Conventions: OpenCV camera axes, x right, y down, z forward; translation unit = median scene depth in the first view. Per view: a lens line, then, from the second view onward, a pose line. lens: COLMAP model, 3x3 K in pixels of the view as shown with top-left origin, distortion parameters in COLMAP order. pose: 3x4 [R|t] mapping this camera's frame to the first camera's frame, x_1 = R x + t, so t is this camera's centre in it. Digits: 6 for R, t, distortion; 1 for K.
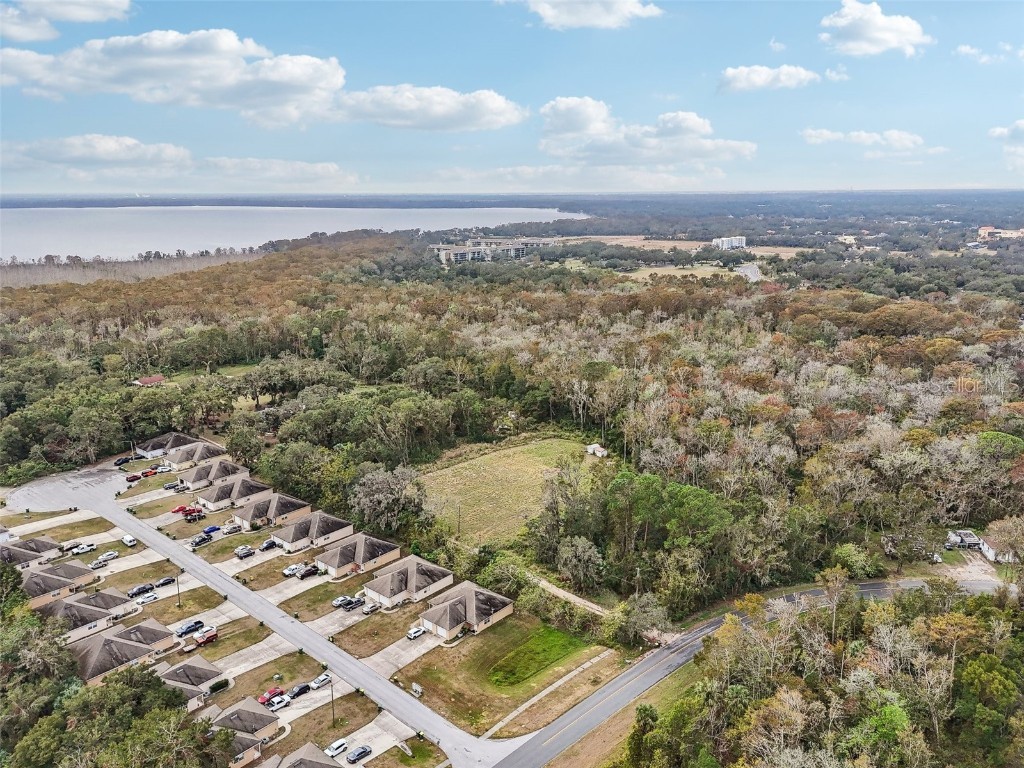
lens RADIAL K [[721.1, 0, 513.9], [0, 721.1, 399.4], [0, 0, 1]] dist [0.073812, -0.079669]
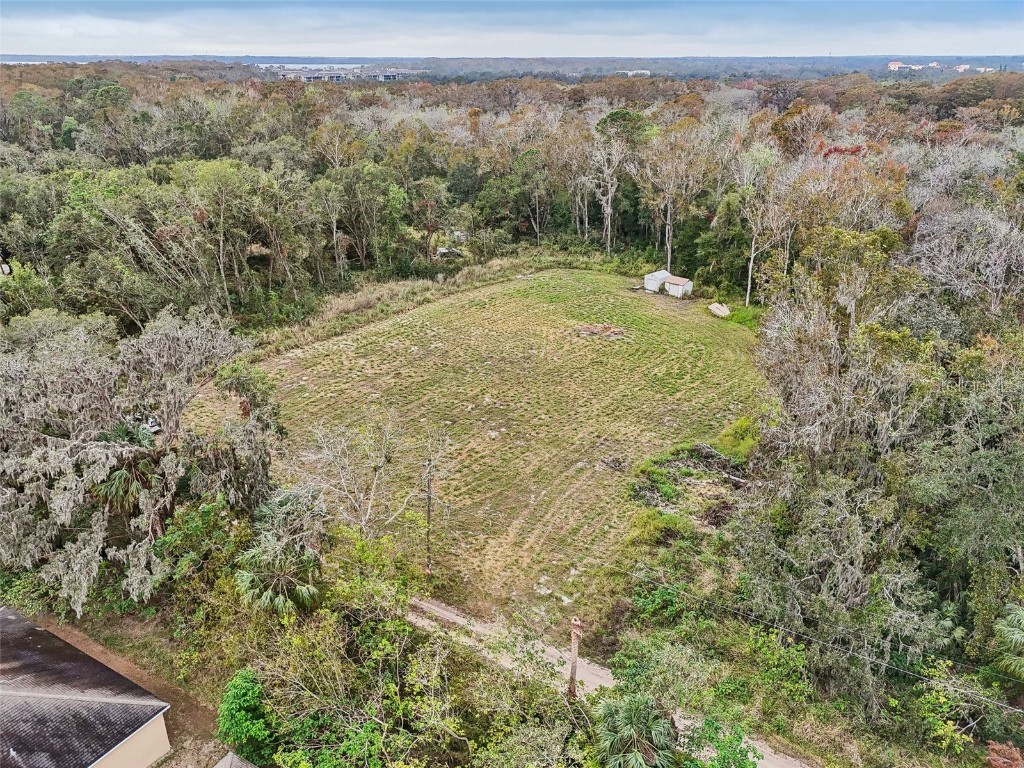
lens RADIAL K [[754.3, 0, 512.0], [0, 754.3, 384.0], [0, 0, 1]] dist [0.081756, -0.096654]
pose [[0.985206, -0.063096, 0.159337, -0.062553], [0.040838, 0.989409, 0.139291, 0.062359], [-0.166438, -0.130723, 0.977348, 0.536989]]
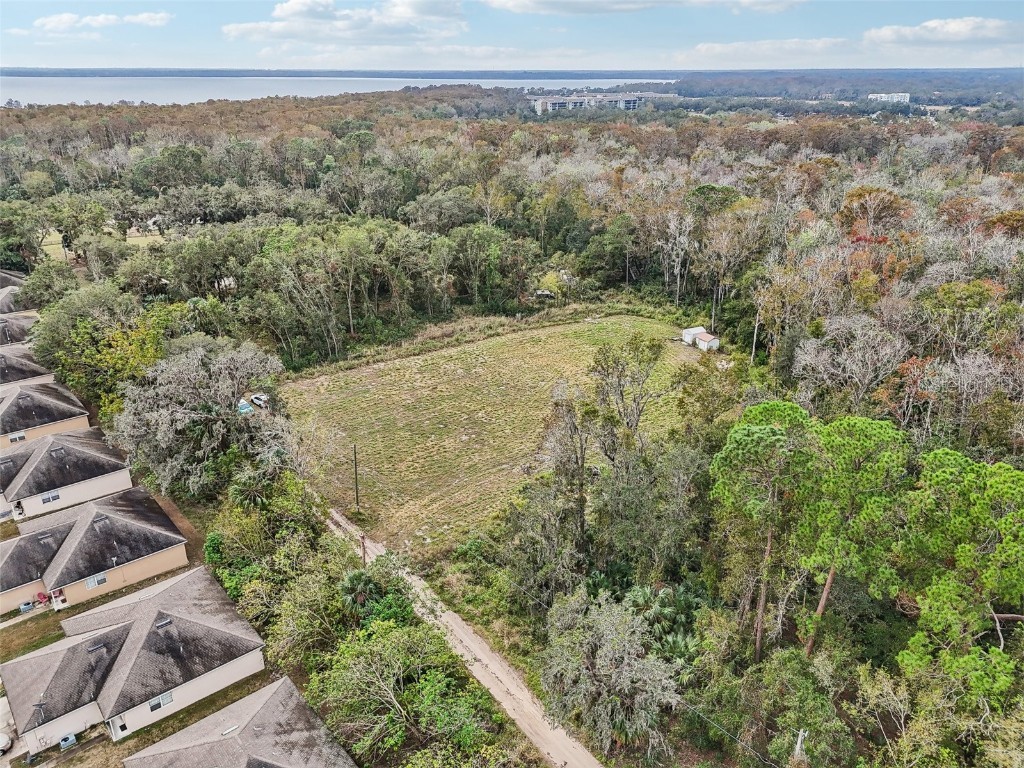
lens RADIAL K [[721.1, 0, 513.9], [0, 721.1, 399.4], [0, 0, 1]] dist [0.073812, -0.079669]
pose [[0.988572, 0.064466, -0.136268, 0.052792], [-0.042475, 0.986441, 0.158526, 0.034512], [0.144640, -0.150927, 0.977906, 0.429488]]
